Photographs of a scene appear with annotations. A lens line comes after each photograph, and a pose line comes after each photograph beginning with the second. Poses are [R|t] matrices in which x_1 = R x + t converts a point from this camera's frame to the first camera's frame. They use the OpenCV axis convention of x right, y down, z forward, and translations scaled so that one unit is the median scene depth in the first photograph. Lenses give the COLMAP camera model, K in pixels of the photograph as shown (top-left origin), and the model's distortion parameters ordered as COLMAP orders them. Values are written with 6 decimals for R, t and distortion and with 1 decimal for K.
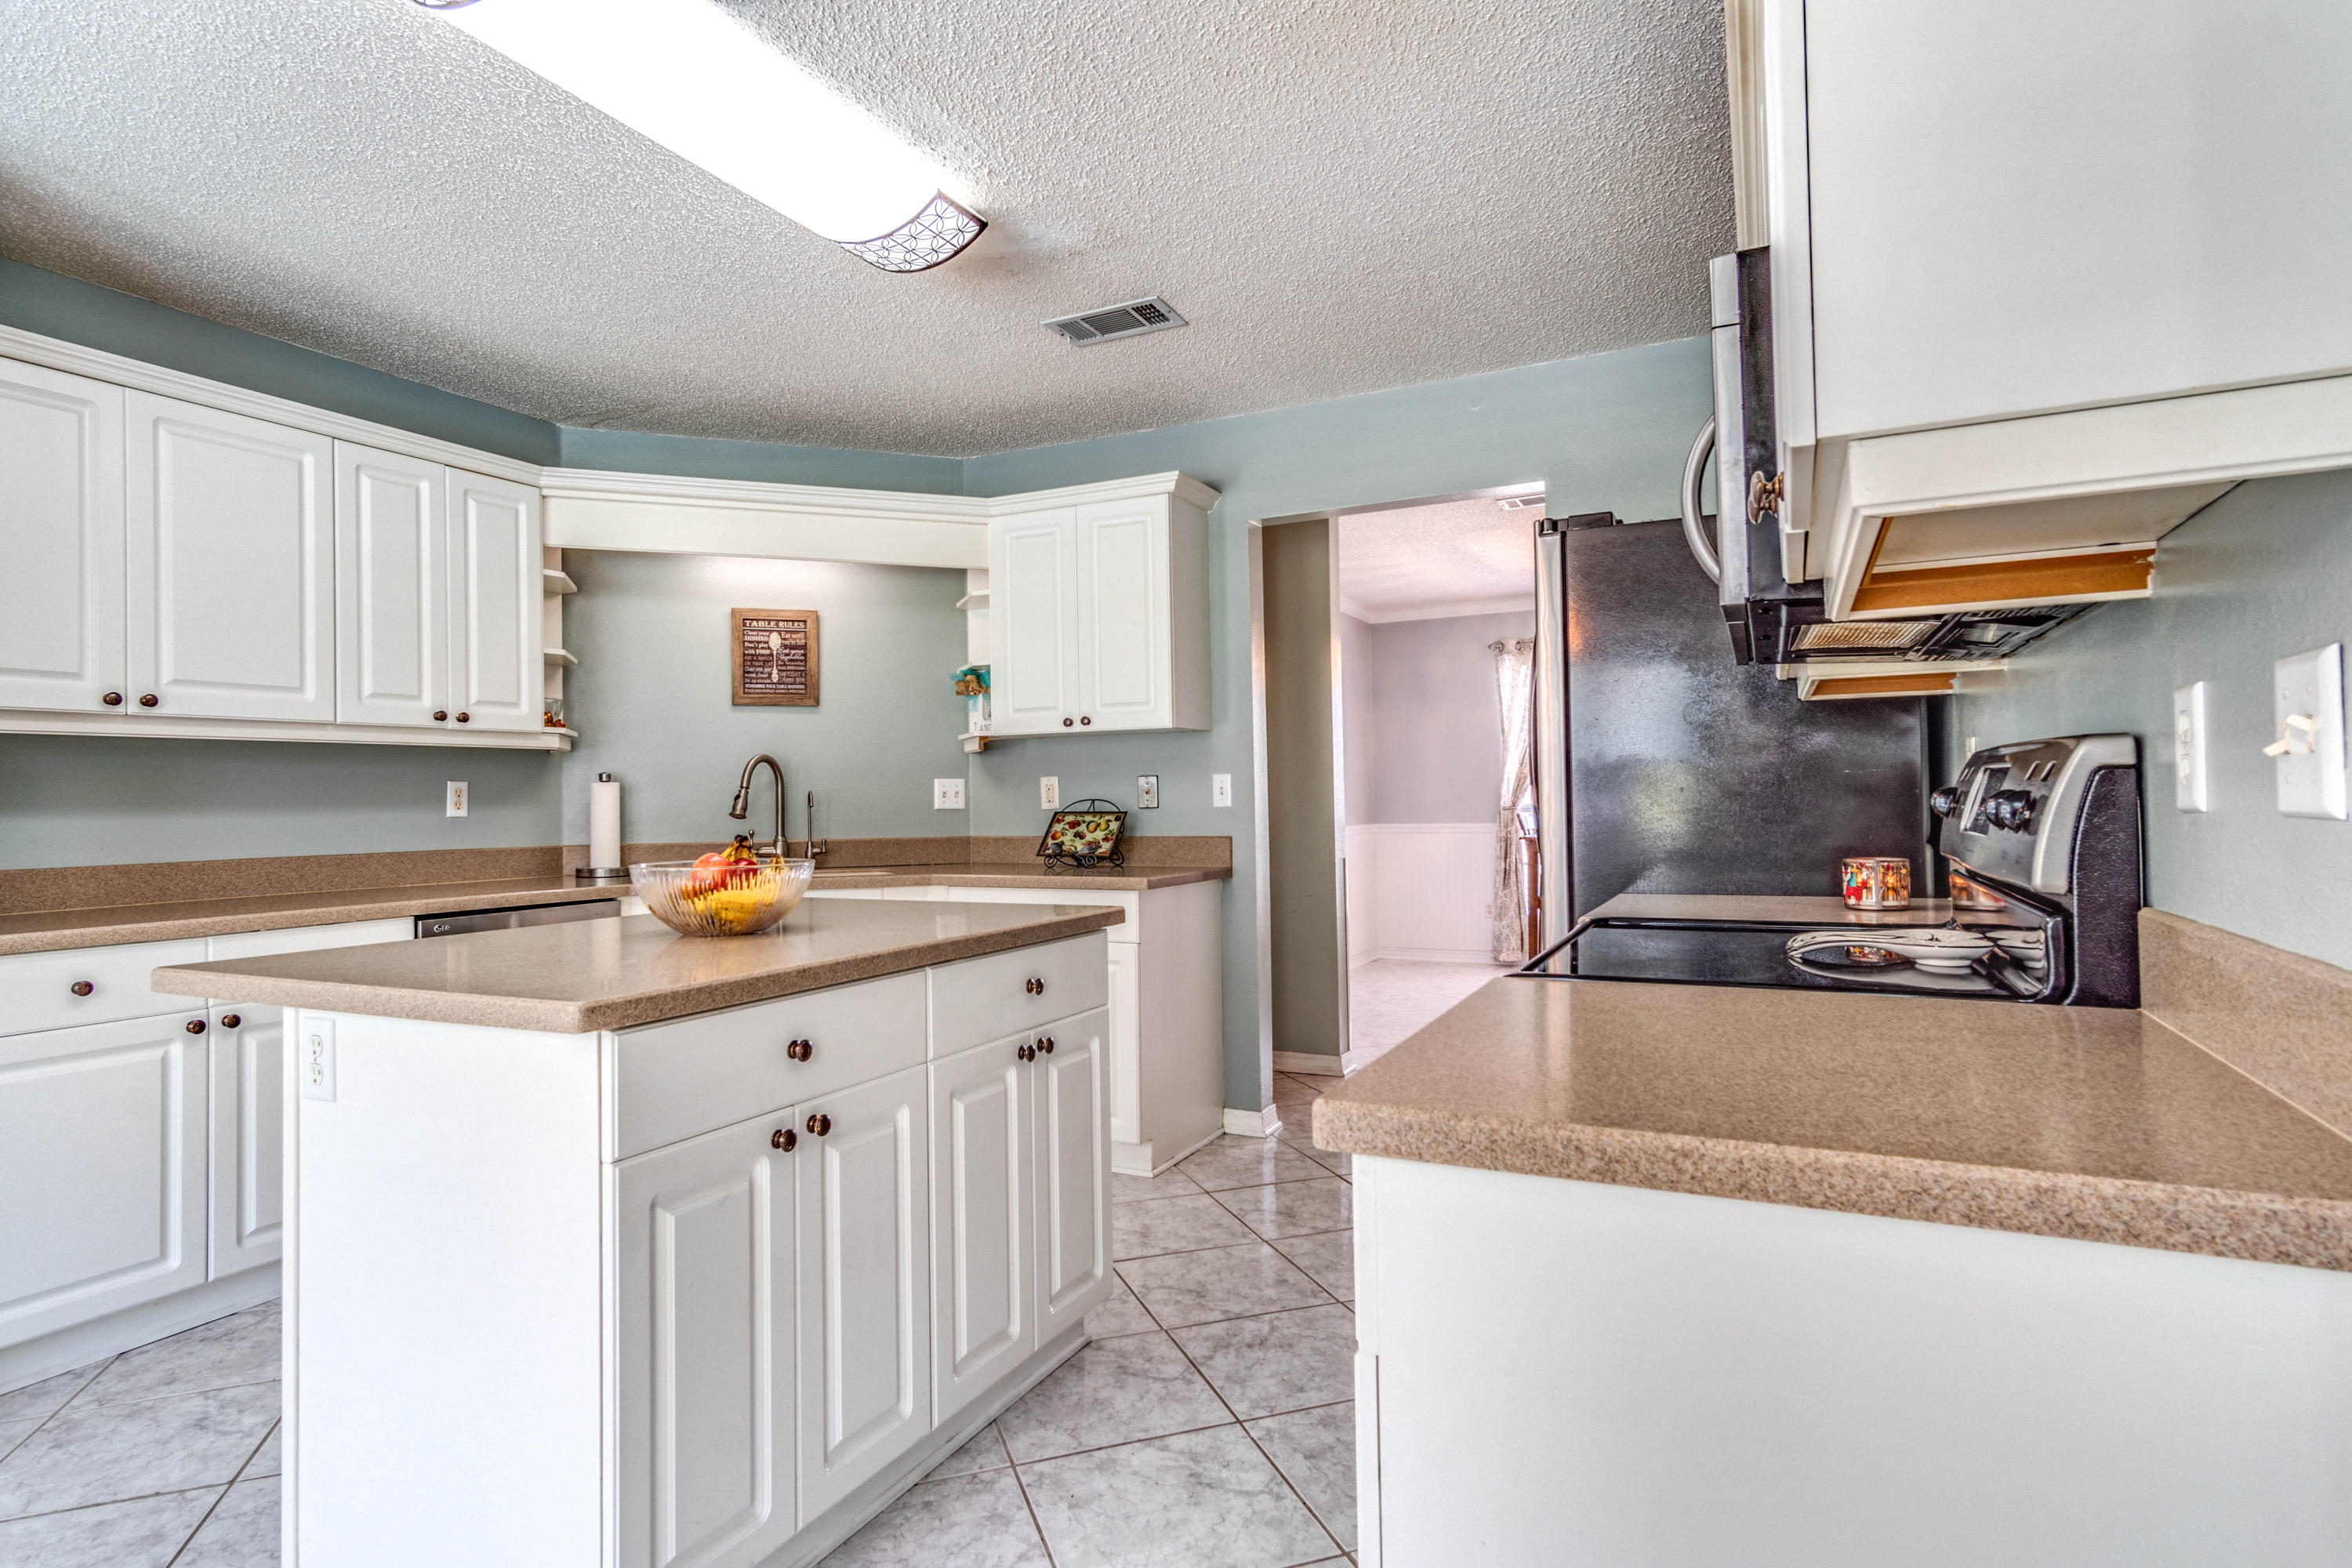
lens RADIAL K [[1257.0, 0, 1176.0], [0, 1257.0, 784.0], [0, 0, 1]] dist [0.004442, 0.000316]
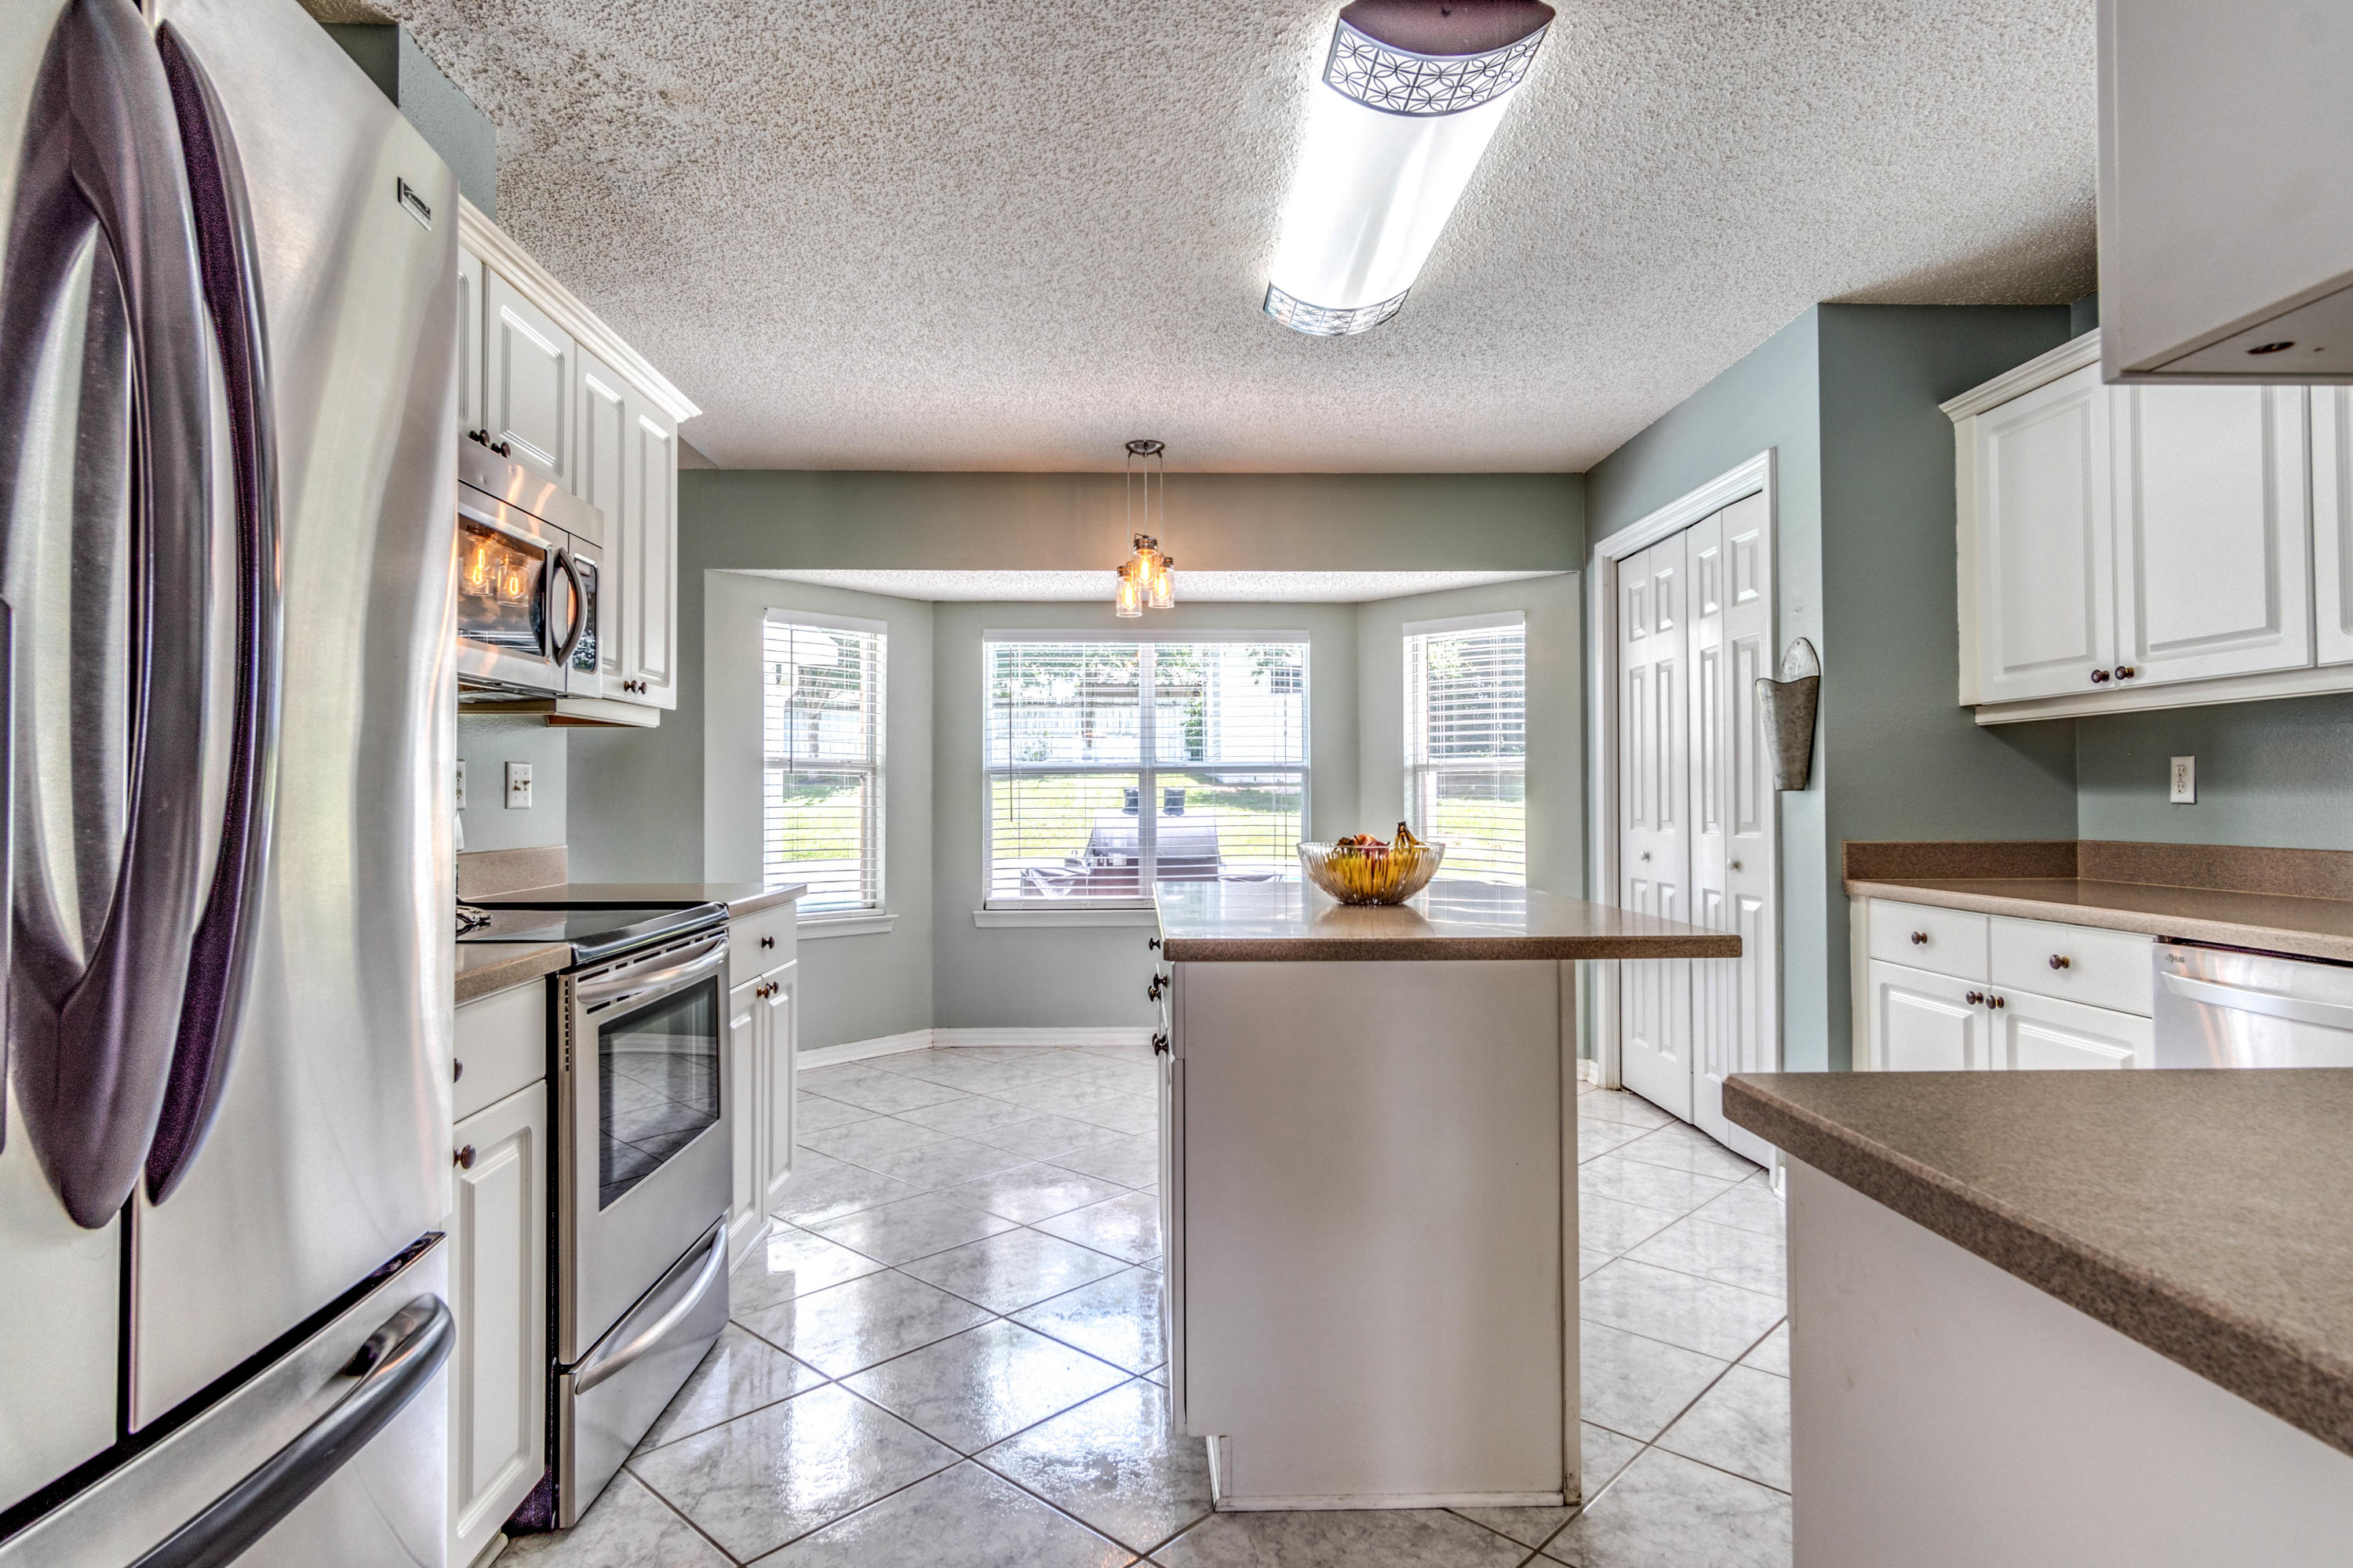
lens RADIAL K [[1257.9, 0, 1176.5], [0, 1257.9, 784.0], [0, 0, 1]] dist [-0.000795, -0.000108]
pose [[-0.891926, 0.015490, -0.451916, 0.214141], [0.026860, 0.999463, -0.018754, 0.012868], [0.451383, -0.028865, -0.891864, 1.250616]]
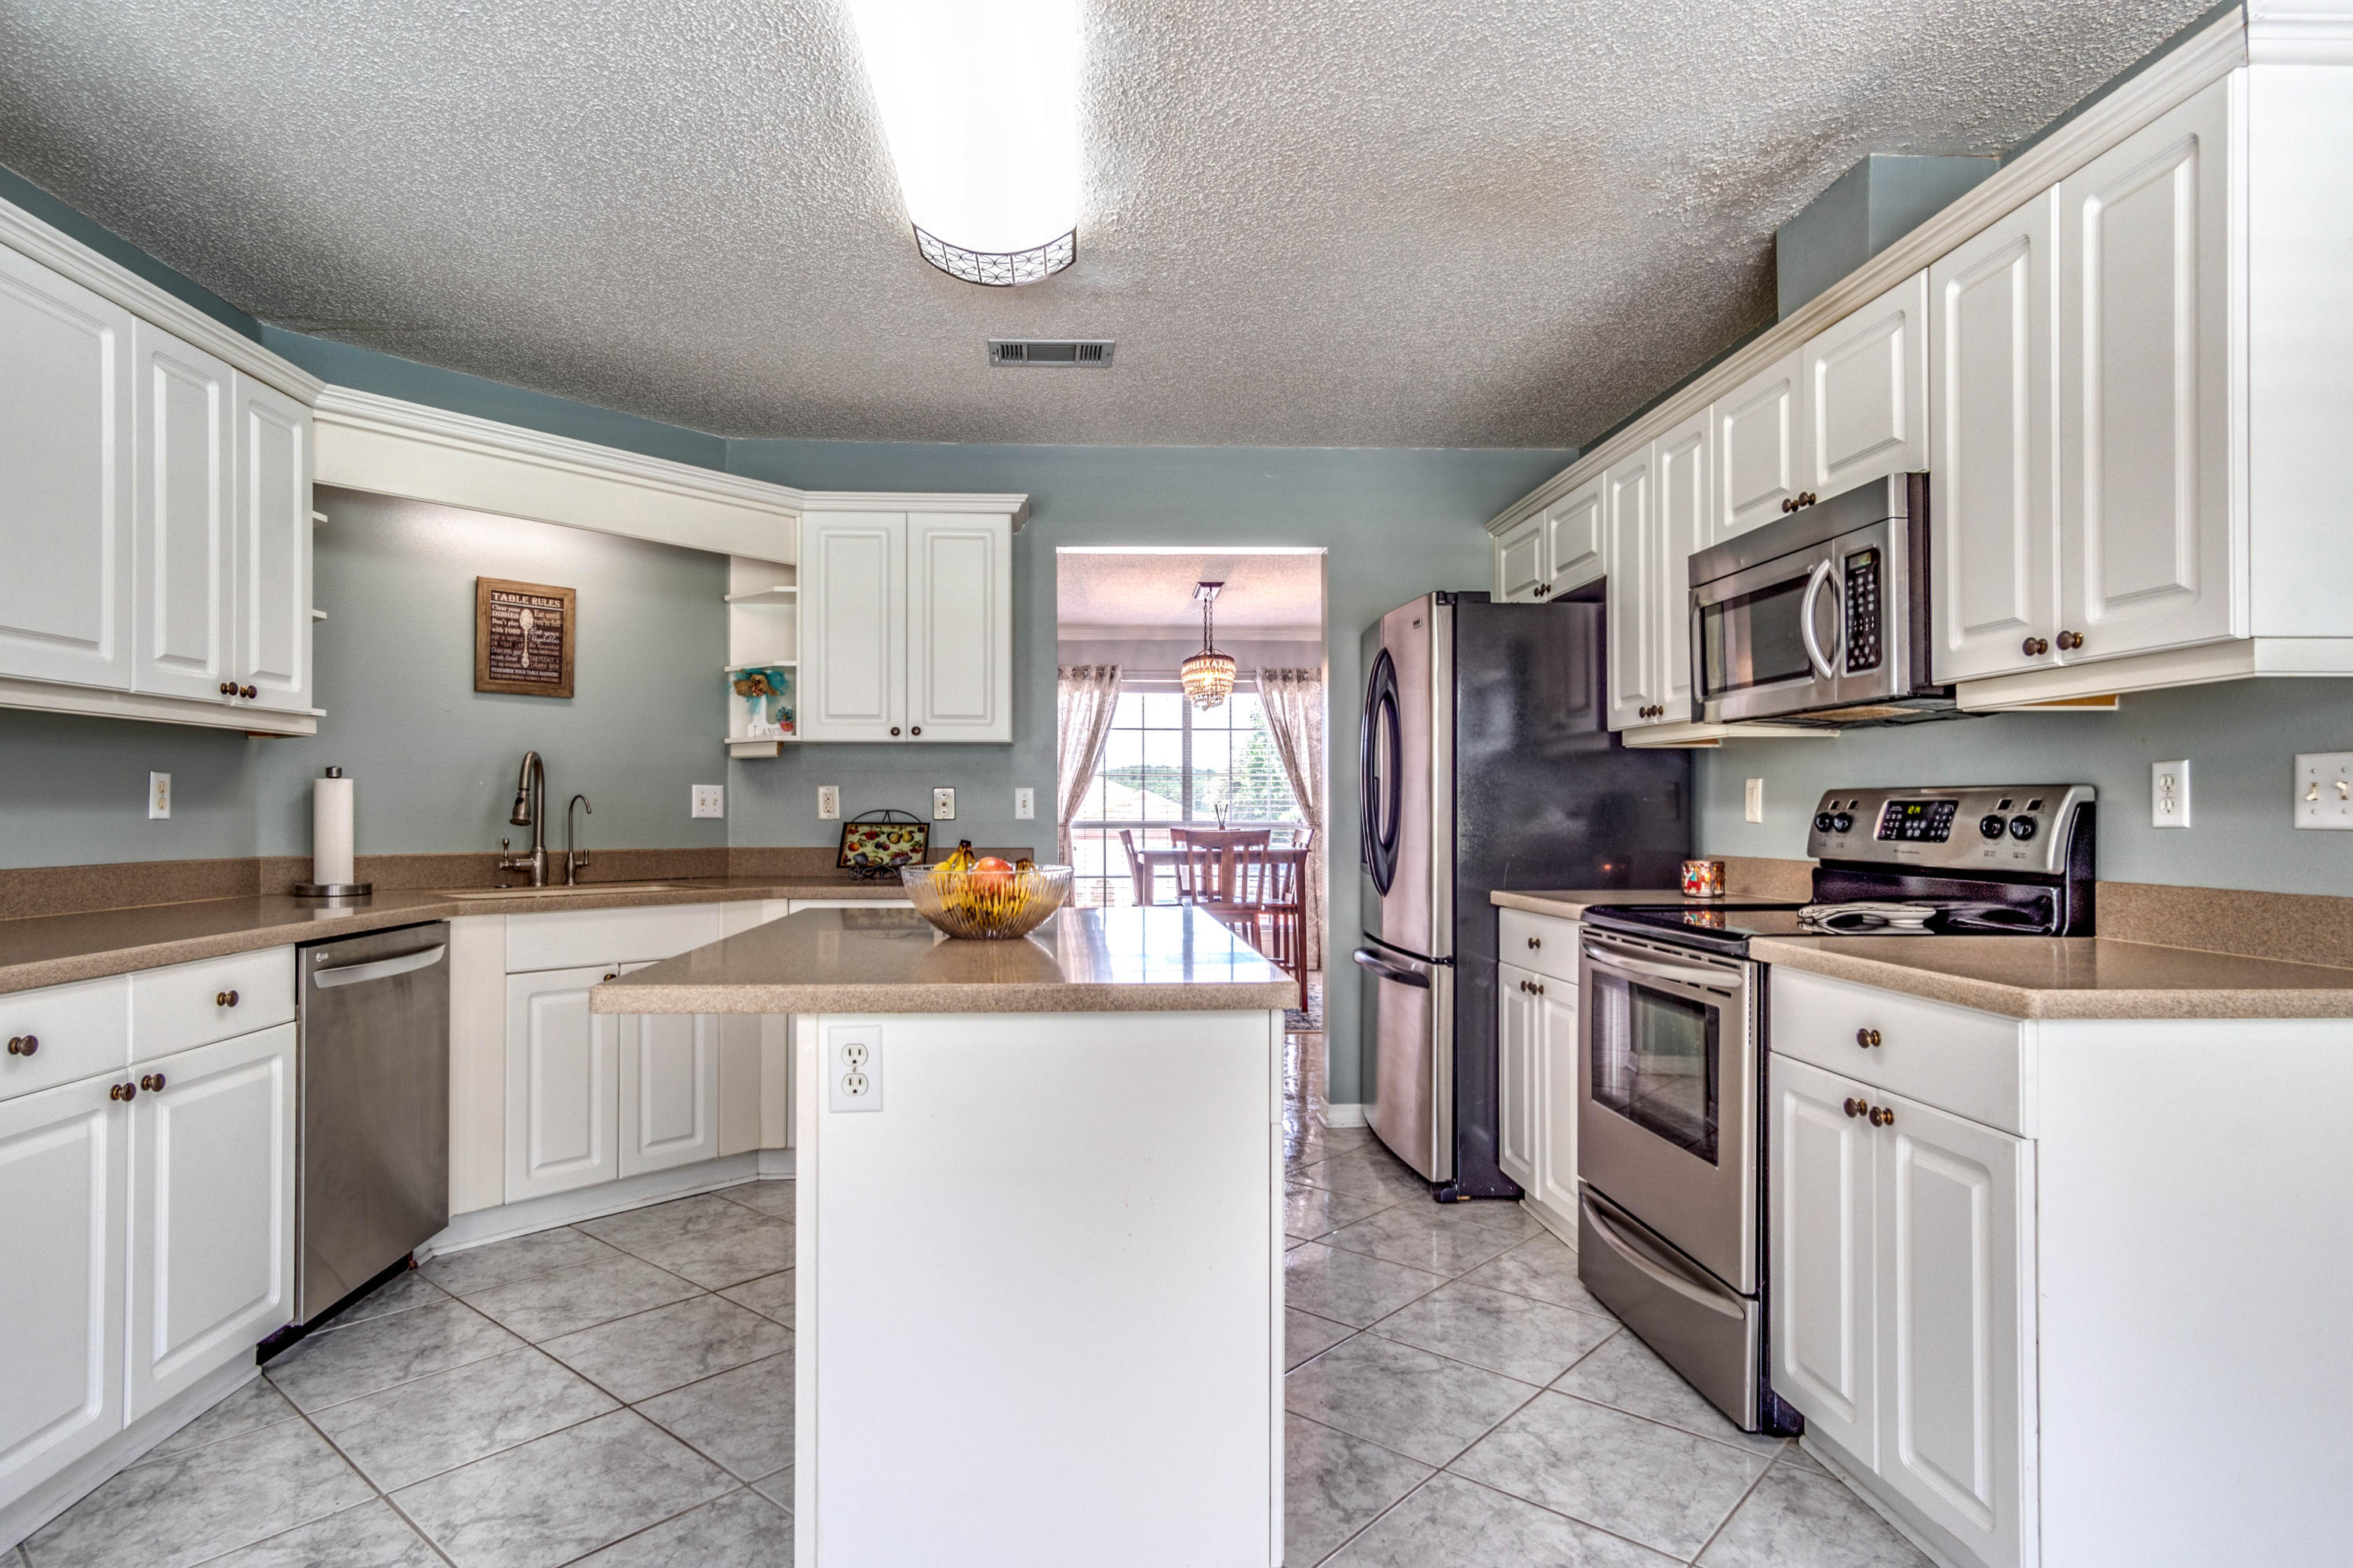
lens RADIAL K [[1289.9, 0, 1187.3], [0, 1289.9, 802.7], [0, 0, 1]] dist [0.021019, 0.000458]
pose [[0.871441, 0.019850, 0.490098, -0.381072], [-0.020626, 0.999780, -0.003819, 0.005978], [-0.490066, -0.006781, 0.871659, 0.005077]]
